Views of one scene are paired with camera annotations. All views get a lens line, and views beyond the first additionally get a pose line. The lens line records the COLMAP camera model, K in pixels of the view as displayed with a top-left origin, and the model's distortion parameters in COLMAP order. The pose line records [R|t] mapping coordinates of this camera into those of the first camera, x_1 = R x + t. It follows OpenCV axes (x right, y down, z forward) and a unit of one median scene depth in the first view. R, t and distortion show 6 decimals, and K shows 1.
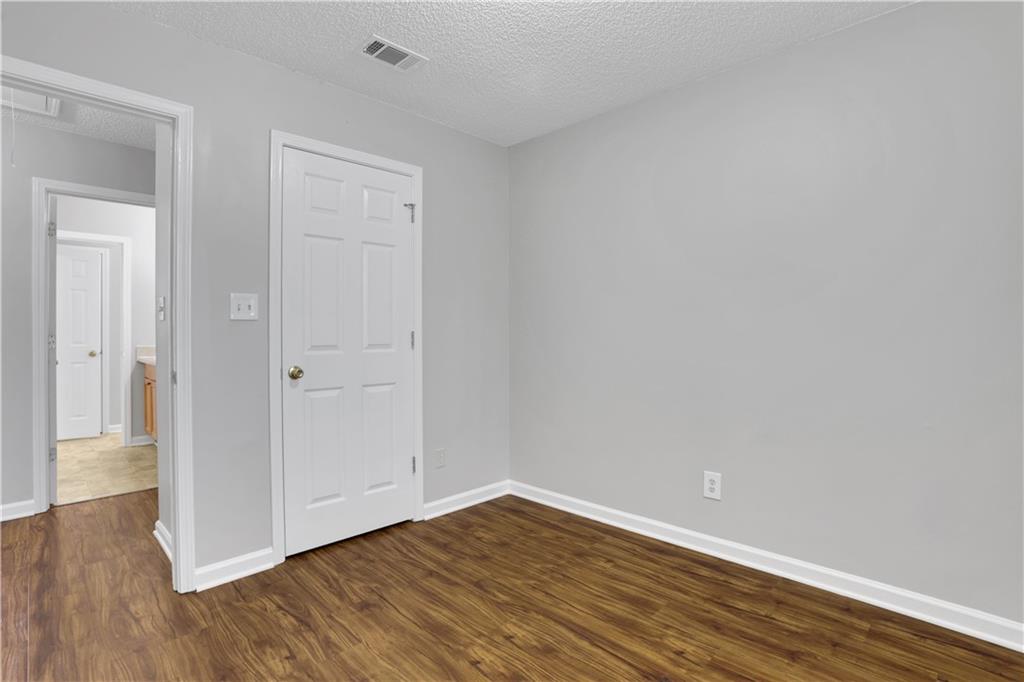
lens RADIAL K [[487.7, 0, 515.7], [0, 487.7, 333.0], [0, 0, 1]] dist [-0.077283, 0.032542]
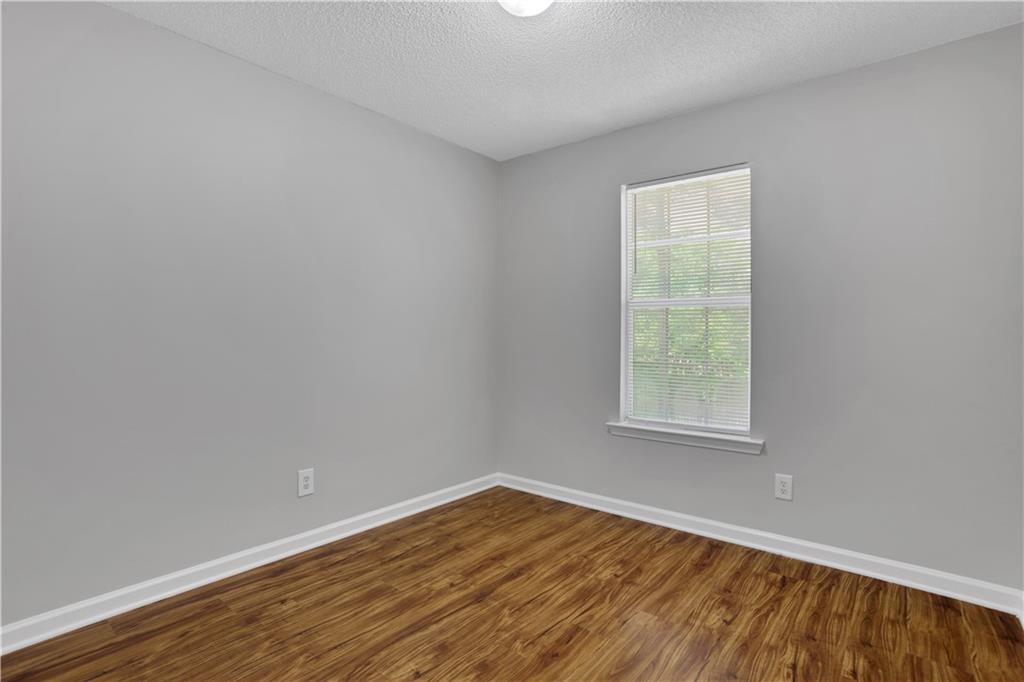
lens RADIAL K [[487.7, 0, 515.7], [0, 487.7, 333.0], [0, 0, 1]] dist [-0.077283, 0.032542]
pose [[-0.078379, 0.004746, 0.996912, -0.807882], [-0.005639, 0.999971, -0.005204, -0.001129], [-0.996908, -0.006029, -0.078350, 0.780596]]
